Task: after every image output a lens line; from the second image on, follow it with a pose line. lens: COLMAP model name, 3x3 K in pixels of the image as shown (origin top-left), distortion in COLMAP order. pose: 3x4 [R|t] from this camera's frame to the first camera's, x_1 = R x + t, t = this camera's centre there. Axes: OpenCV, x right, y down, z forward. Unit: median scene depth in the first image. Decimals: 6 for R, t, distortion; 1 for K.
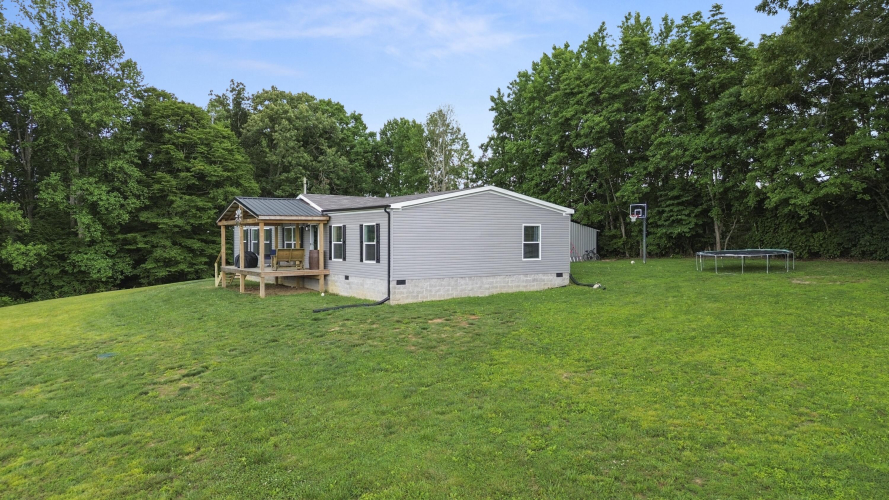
lens RADIAL K [[647.3, 0, 455.0], [0, 647.3, 248.3], [0, 0, 1]] dist [0.072383, -0.002255]
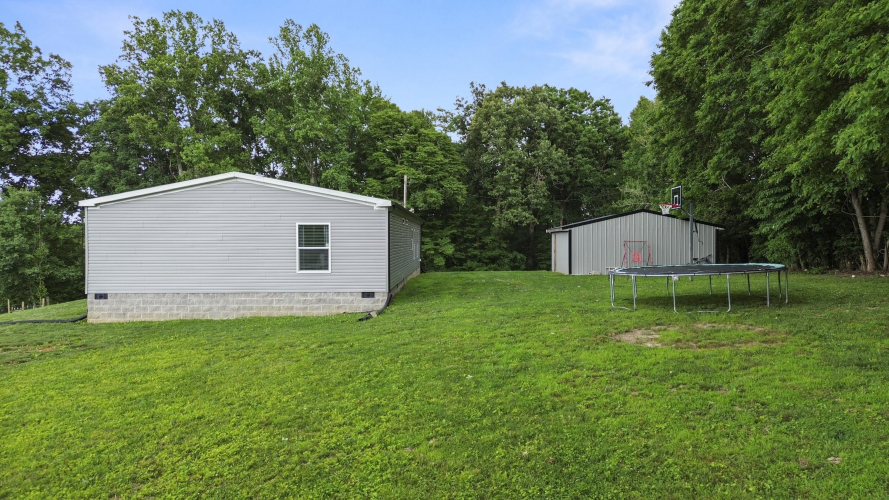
lens RADIAL K [[647.3, 0, 455.0], [0, 647.3, 248.3], [0, 0, 1]] dist [0.072383, -0.002255]
pose [[0.815346, 0.007641, -0.578924, 0.654092], [-0.007848, 0.999967, 0.002145, -0.011284], [0.578921, 0.002795, 0.815379, 0.501198]]
